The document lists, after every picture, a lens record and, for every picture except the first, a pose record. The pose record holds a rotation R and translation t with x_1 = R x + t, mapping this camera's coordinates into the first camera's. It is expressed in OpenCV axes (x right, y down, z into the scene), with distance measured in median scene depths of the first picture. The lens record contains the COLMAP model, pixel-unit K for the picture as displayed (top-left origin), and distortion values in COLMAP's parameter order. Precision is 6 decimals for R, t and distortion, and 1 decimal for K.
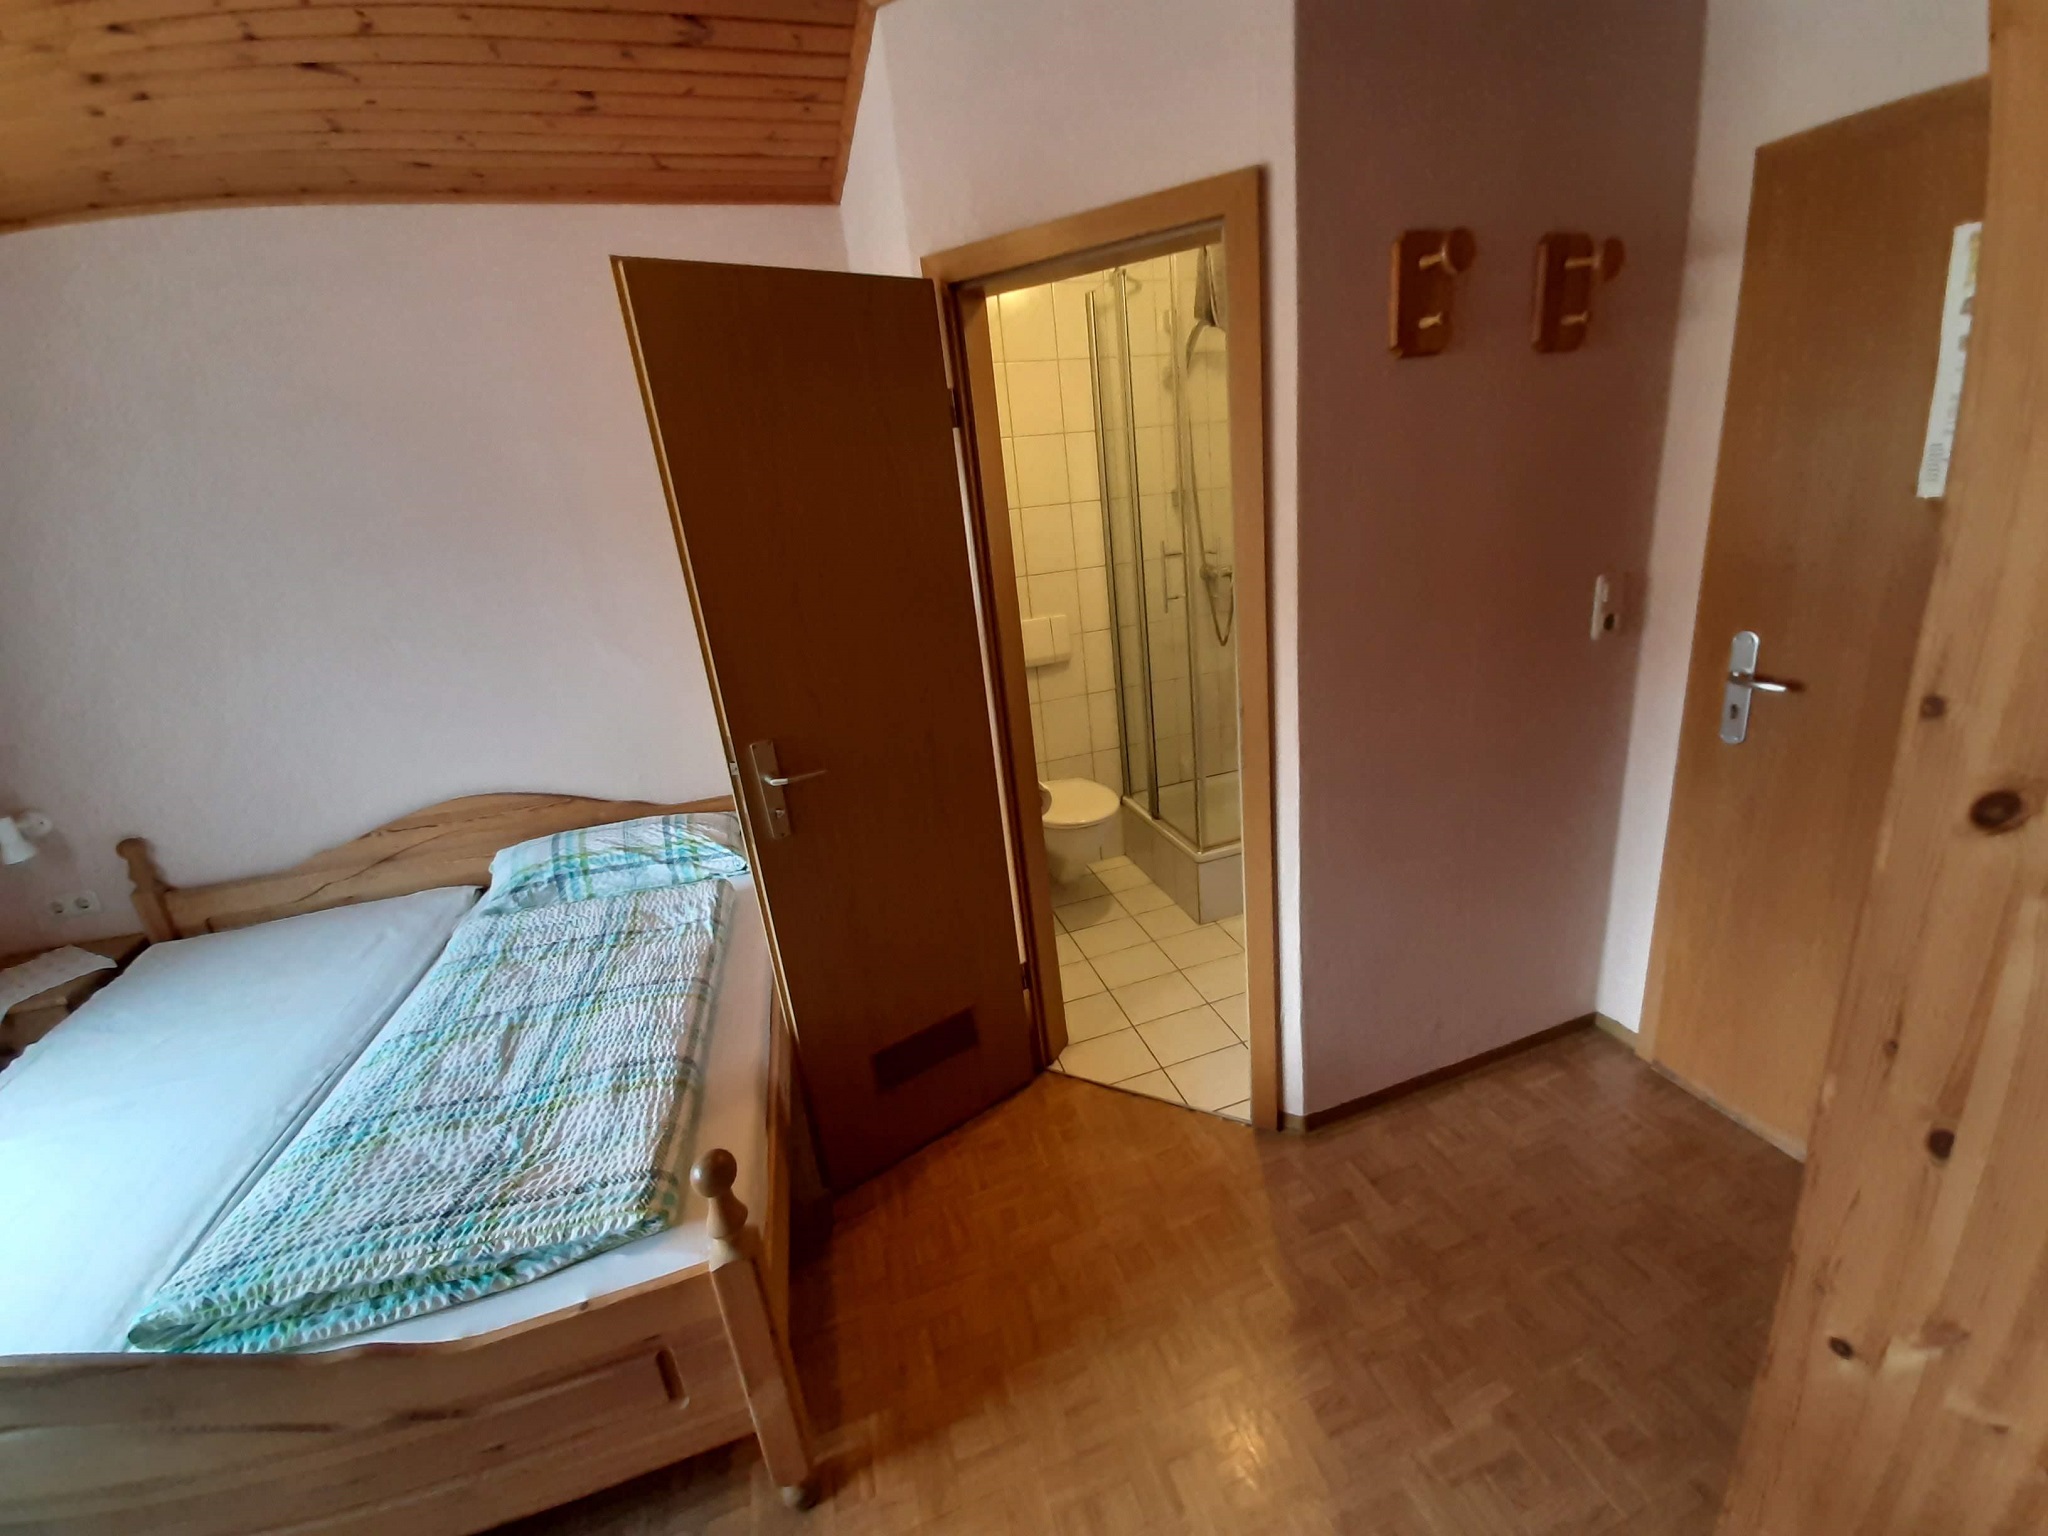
lens RADIAL K [[808.4, 0, 1051.6], [0, 808.4, 746.1], [0, 0, 1]] dist [-0.002167, -0.000554]
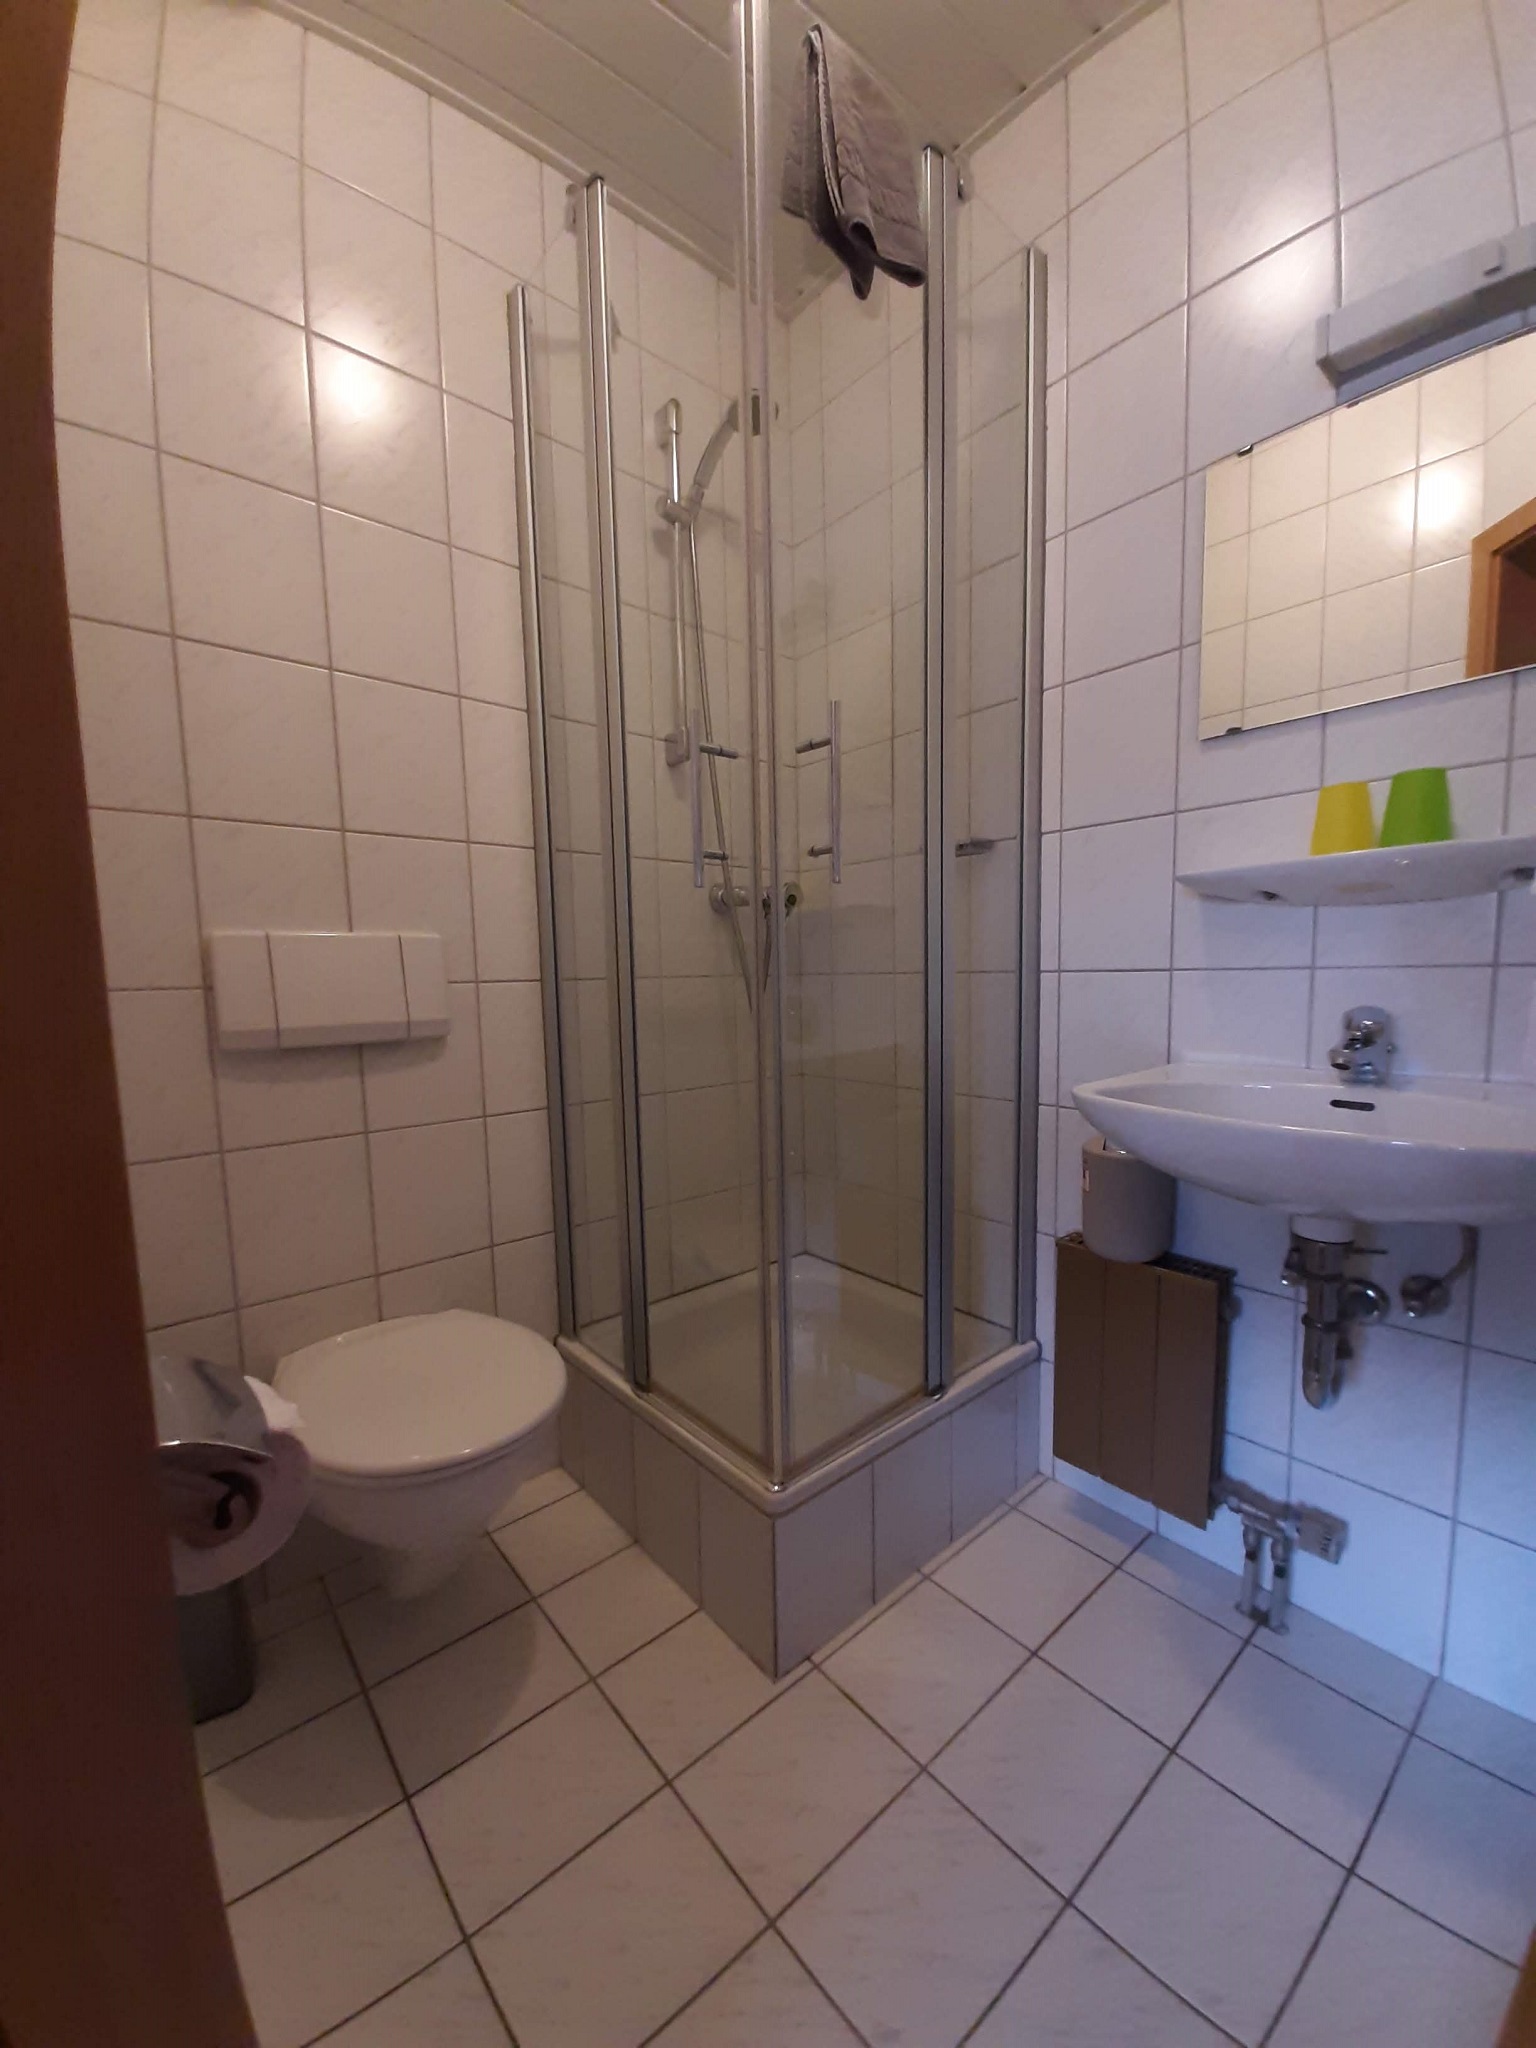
lens RADIAL K [[808.4, 0, 779.4], [0, 808.4, 1027.6], [0, 0, 1]] dist [-0.002167, -0.000554]
pose [[0.919023, 0.038224, 0.392346, 0.021445], [0.052553, 0.974524, -0.218041, -0.002897], [-0.390685, 0.221004, 0.893601, 0.673968]]
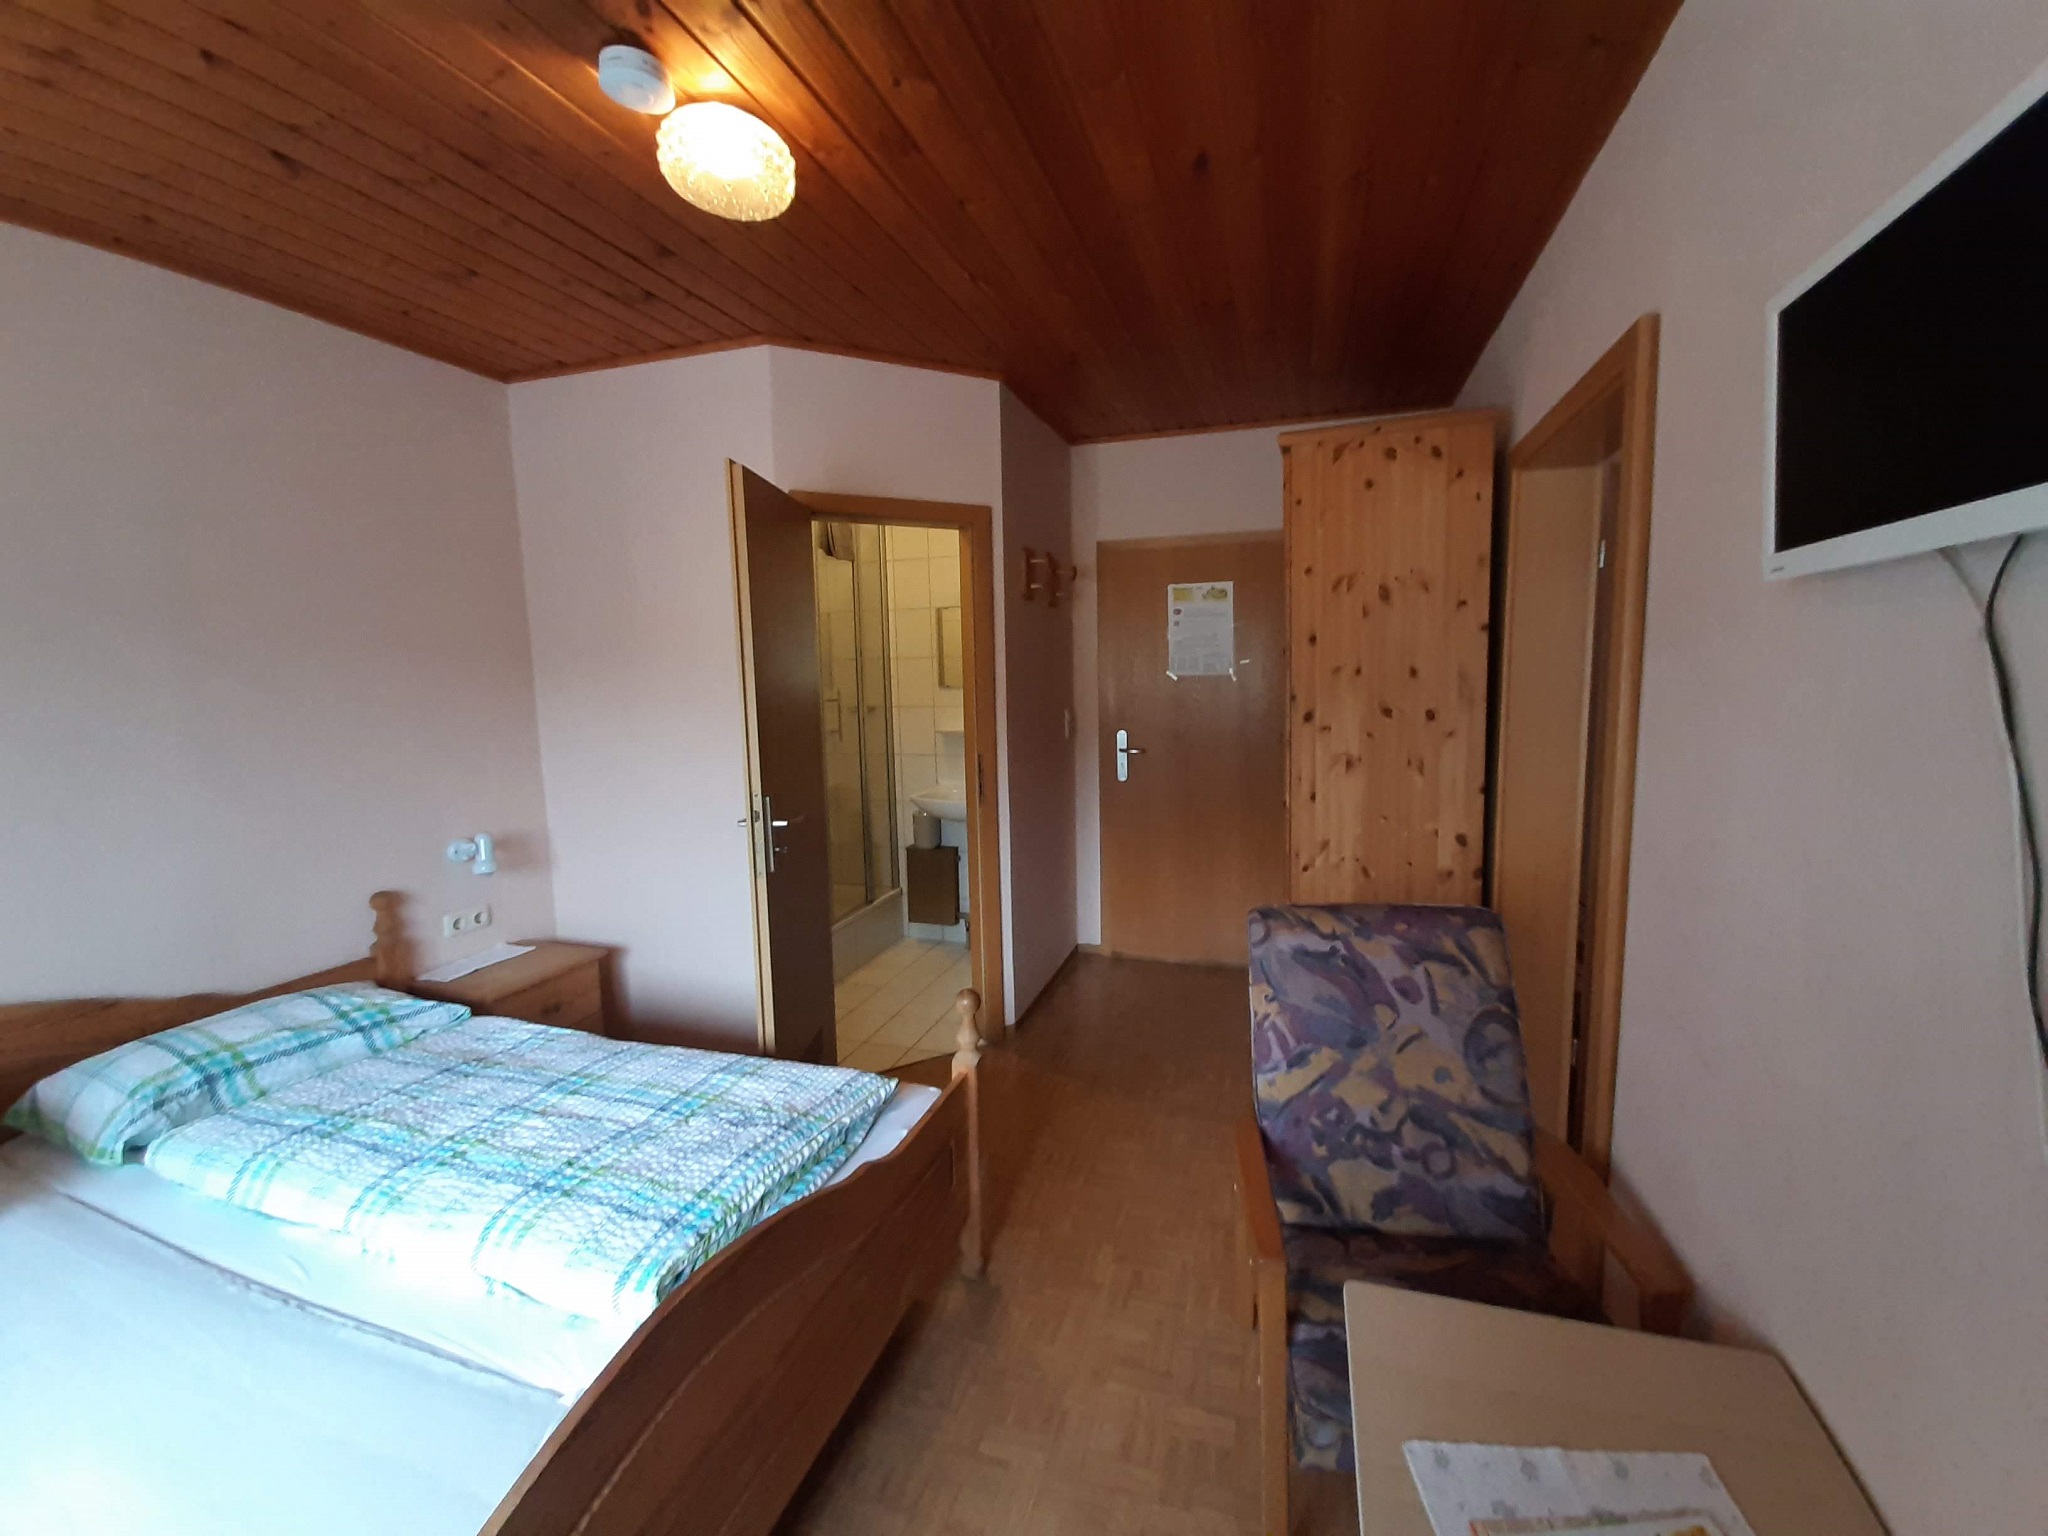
lens RADIAL K [[808.4, 0, 1064.0], [0, 808.4, 744.1], [0, 0, 1]] dist [-0.002167, -0.000554]
pose [[0.572368, 0.001990, 0.819995, -0.752387], [0.207948, 0.966955, -0.147497, 0.134686], [-0.793192, 0.254939, 0.553040, -0.097424]]
